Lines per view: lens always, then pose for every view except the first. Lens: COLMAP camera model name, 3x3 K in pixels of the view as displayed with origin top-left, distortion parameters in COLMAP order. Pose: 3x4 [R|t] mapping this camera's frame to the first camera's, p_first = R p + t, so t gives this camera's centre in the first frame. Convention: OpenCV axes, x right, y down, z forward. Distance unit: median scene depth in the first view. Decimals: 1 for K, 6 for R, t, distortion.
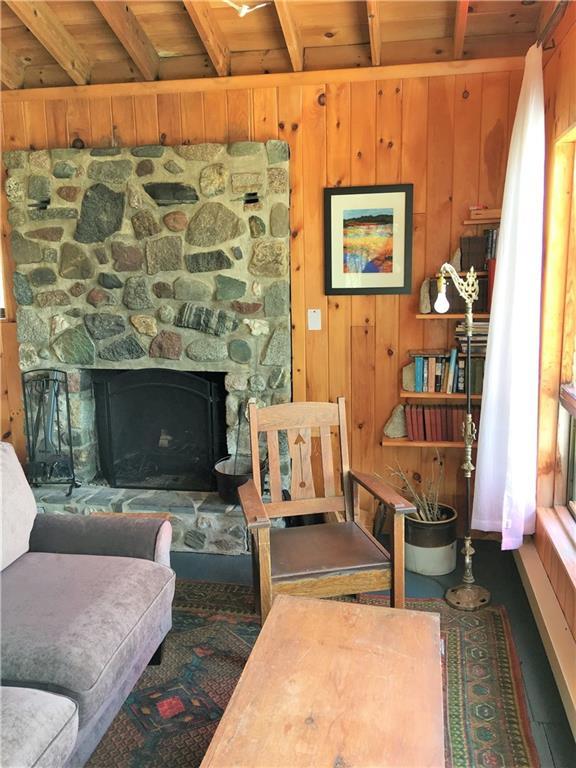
lens RADIAL K [[660.7, 0, 289.8], [0, 660.7, 388.0], [0, 0, 1]] dist [0.083231, -0.138088]
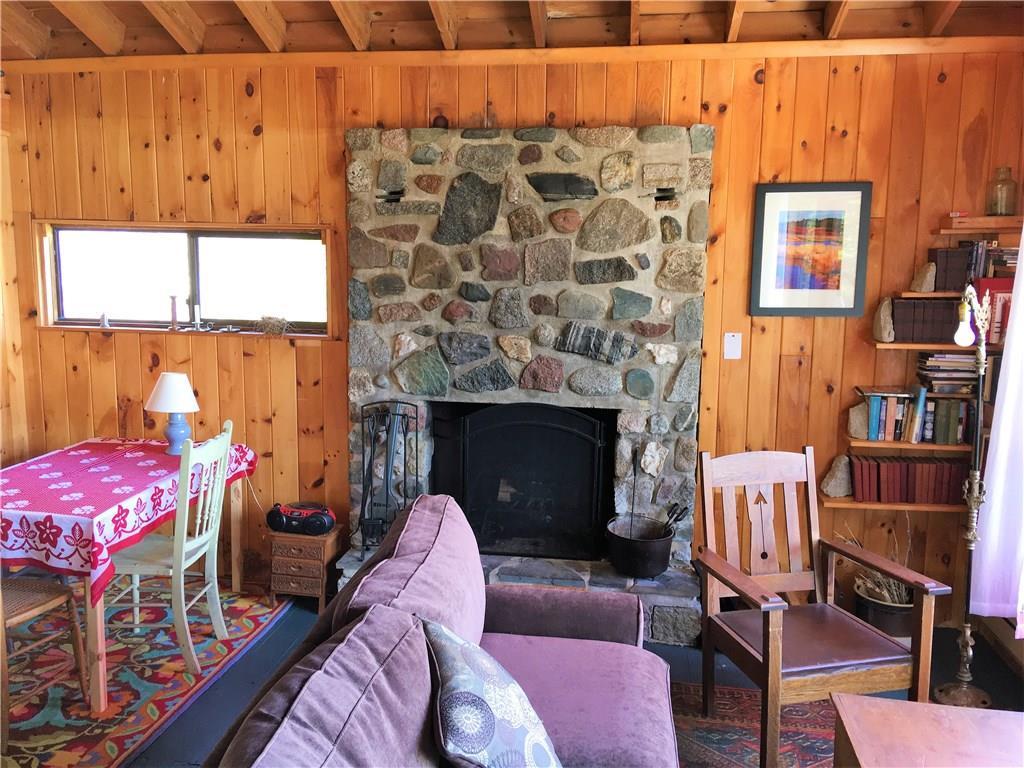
lens RADIAL K [[880.9, 0, 470.3], [0, 880.9, 389.5], [0, 0, 1]] dist [0.083231, -0.138088]
pose [[0.999527, 0.021123, 0.022355, -0.308684], [-0.020337, 0.999186, -0.034852, -0.007497], [-0.023073, 0.034381, 0.999142, -0.057068]]
